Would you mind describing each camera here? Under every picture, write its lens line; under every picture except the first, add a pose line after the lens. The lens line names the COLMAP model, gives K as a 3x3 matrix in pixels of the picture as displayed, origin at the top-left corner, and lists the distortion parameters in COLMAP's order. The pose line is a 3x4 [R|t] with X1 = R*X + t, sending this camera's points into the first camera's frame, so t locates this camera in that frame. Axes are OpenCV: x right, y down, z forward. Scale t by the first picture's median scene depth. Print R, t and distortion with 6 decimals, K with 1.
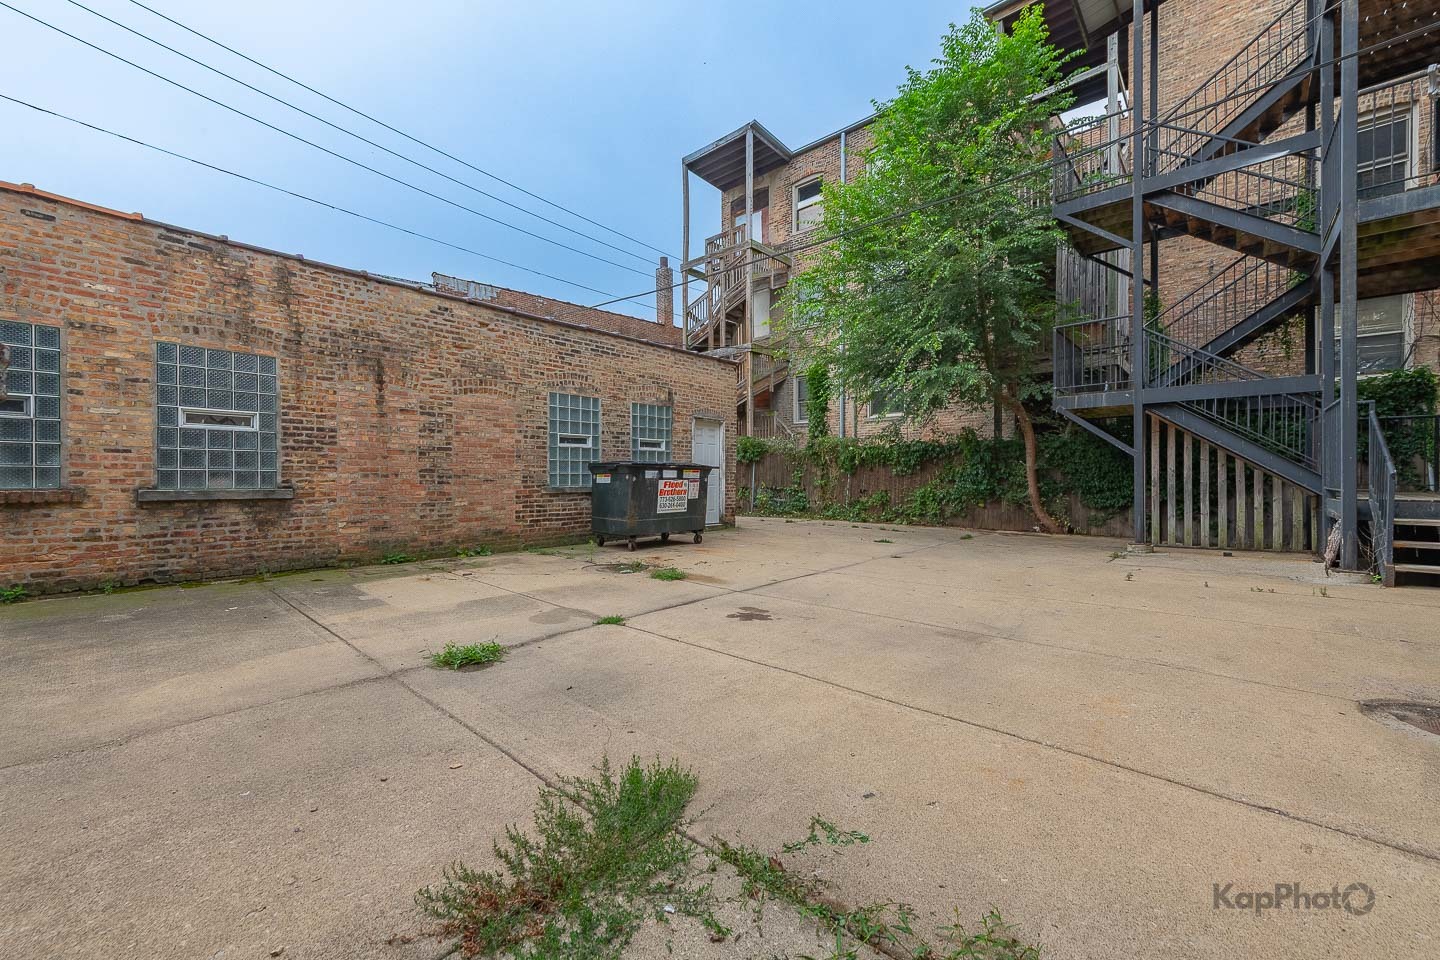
lens RADIAL K [[563.2, 0, 740.5], [0, 563.2, 479.1], [0, 0, 1]] dist [0.015127, -0.003178]
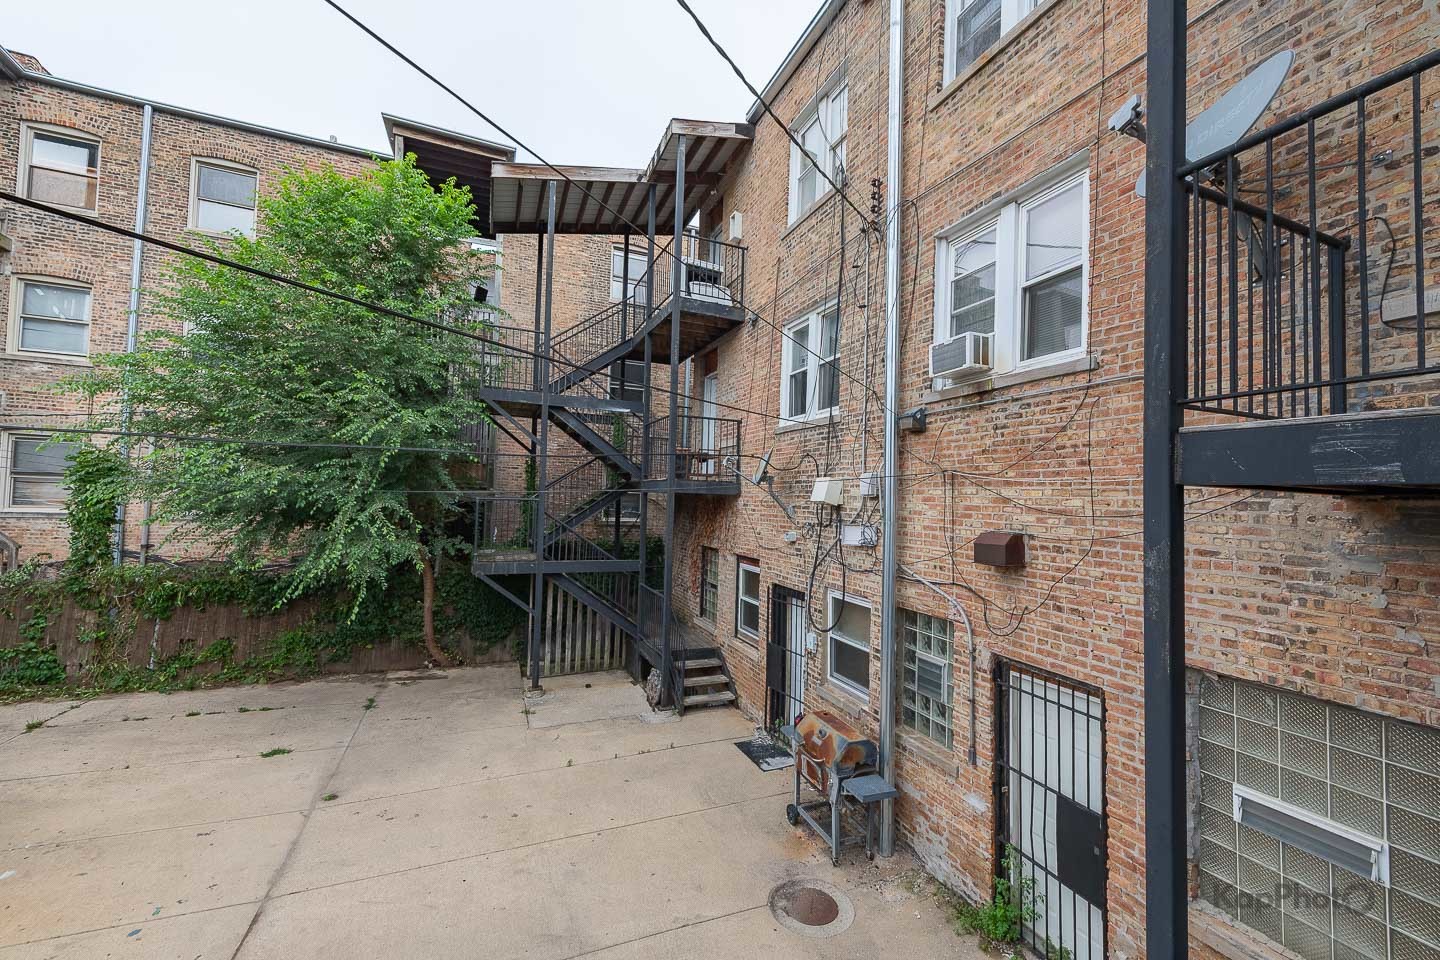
lens RADIAL K [[544.4, 0, 717.7], [0, 544.4, 492.5], [0, 0, 1]] dist [0.003562, -0.000250]
pose [[0.452698, 0.057112, 0.889833, -0.271039], [-0.026323, 0.998368, -0.050686, -0.374857], [-0.891275, -0.000478, 0.453462, 0.168075]]
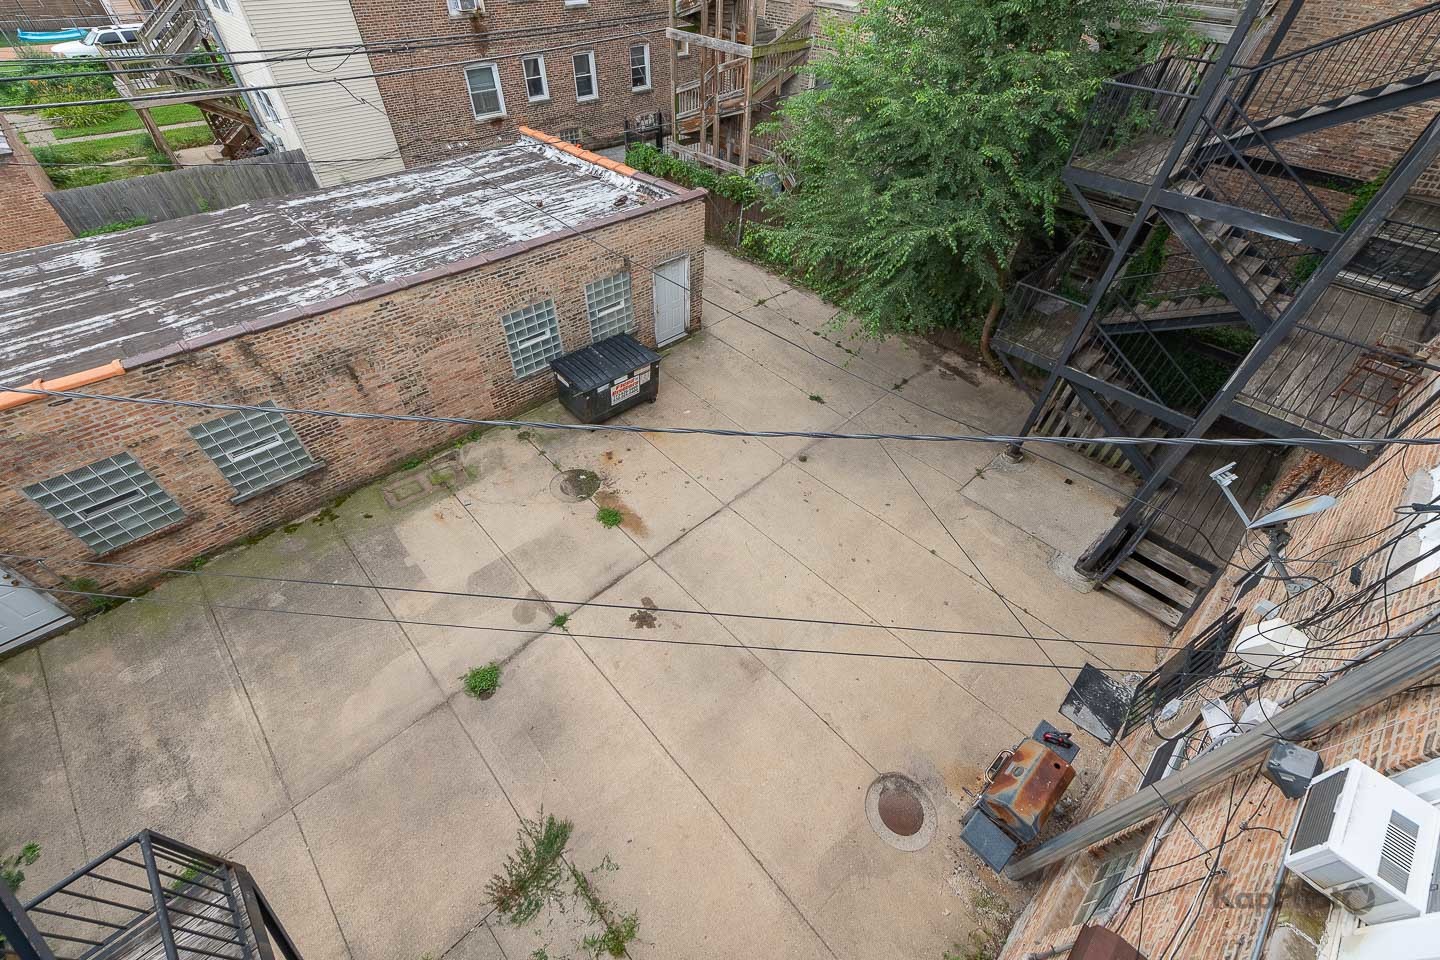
lens RADIAL K [[563.2, 0, 740.5], [0, 563.2, 479.1], [0, 0, 1]] dist [0.015127, -0.003178]
pose [[0.992639, 0.120328, 0.013745, 0.166129], [-0.096697, 0.719081, 0.688166, -0.899077], [0.072922, -0.684429, 0.725424, 0.060440]]
